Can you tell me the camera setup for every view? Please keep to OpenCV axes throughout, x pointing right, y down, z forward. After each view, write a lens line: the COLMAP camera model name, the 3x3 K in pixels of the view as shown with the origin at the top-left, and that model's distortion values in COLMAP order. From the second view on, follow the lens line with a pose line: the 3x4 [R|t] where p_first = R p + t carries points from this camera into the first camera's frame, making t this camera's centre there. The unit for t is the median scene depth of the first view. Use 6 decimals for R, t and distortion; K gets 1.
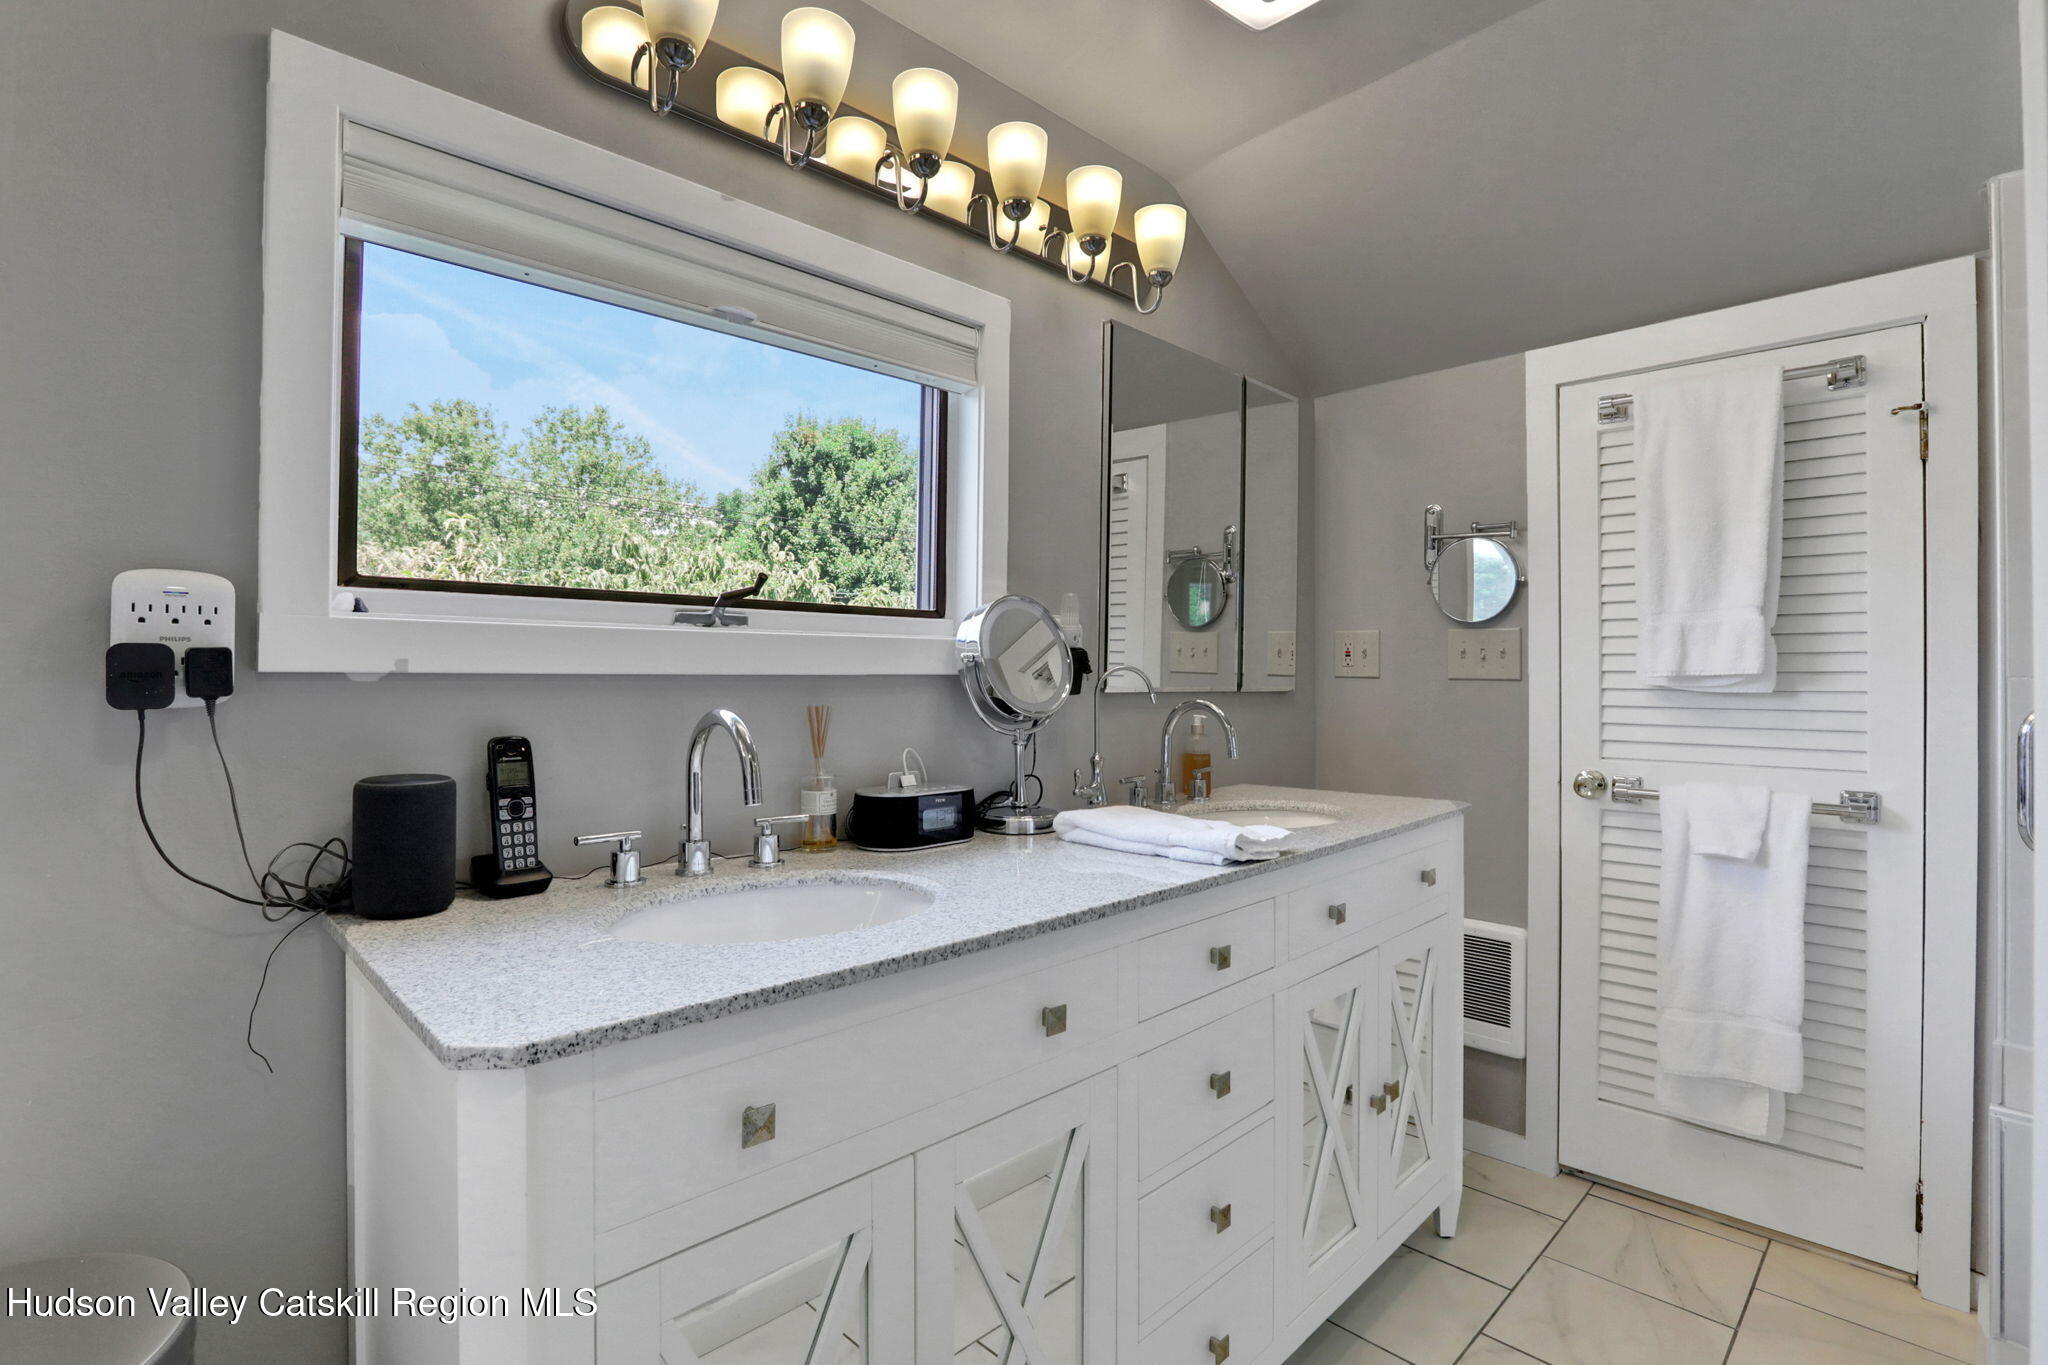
lens RADIAL K [[948.7, 0, 1019.4], [0, 948.7, 682.6], [0, 0, 1]] dist [-0.004267, -0.001365]
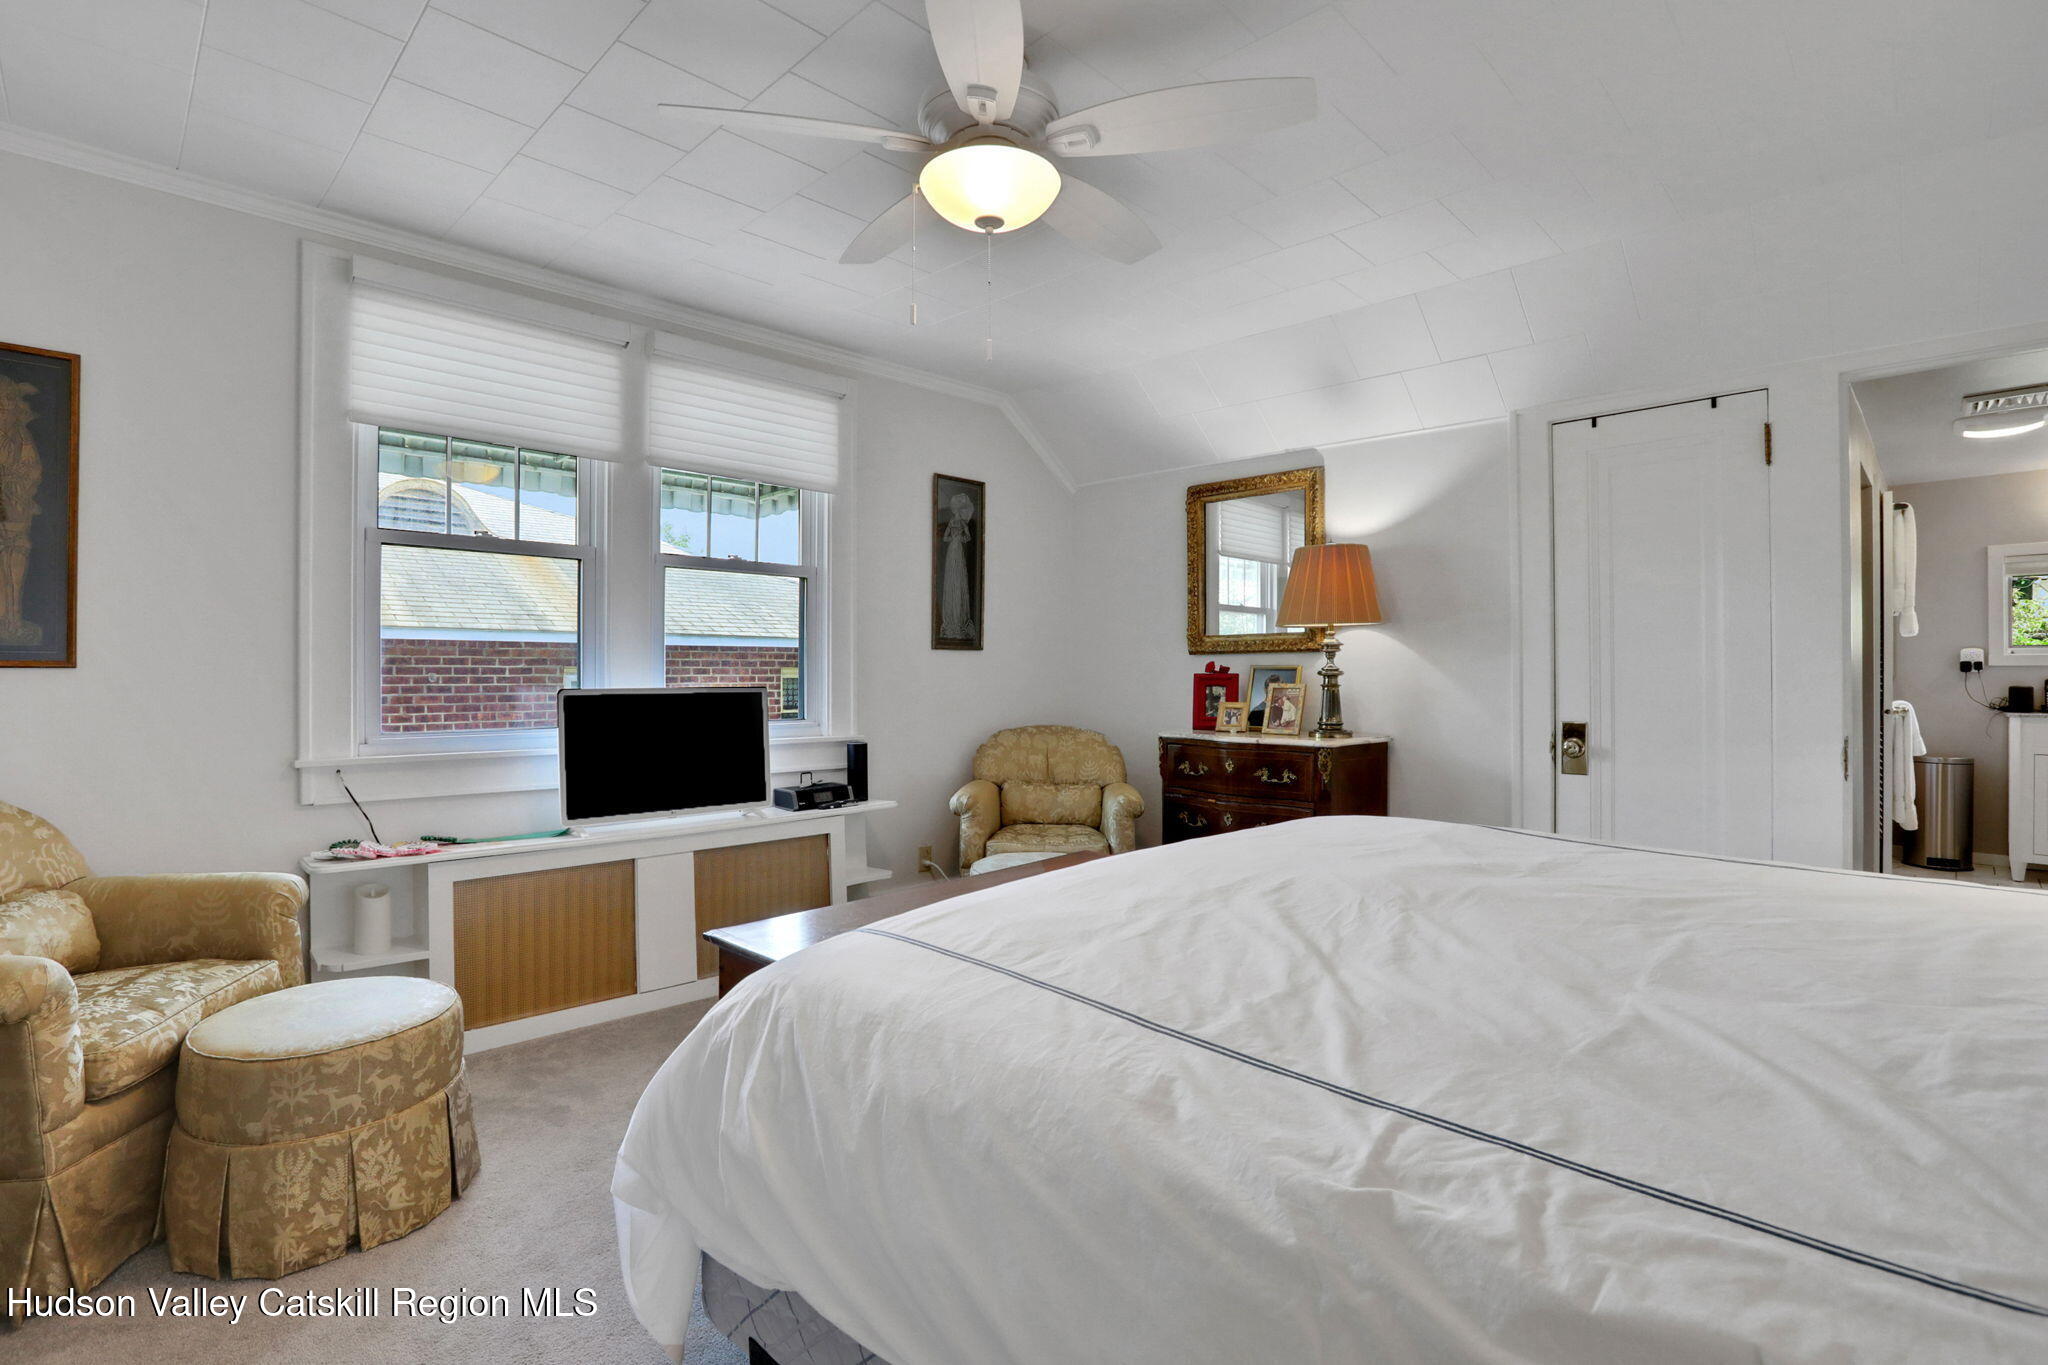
lens RADIAL K [[948.7, 0, 1019.4], [0, 948.7, 677.6], [0, 0, 1]] dist [-0.004267, -0.001365]
pose [[-0.001699, -0.010063, -0.999948, 4.809104], [0.011110, 0.999887, -0.010081, 0.053578], [0.999937, -0.011127, -0.001587, -4.746527]]
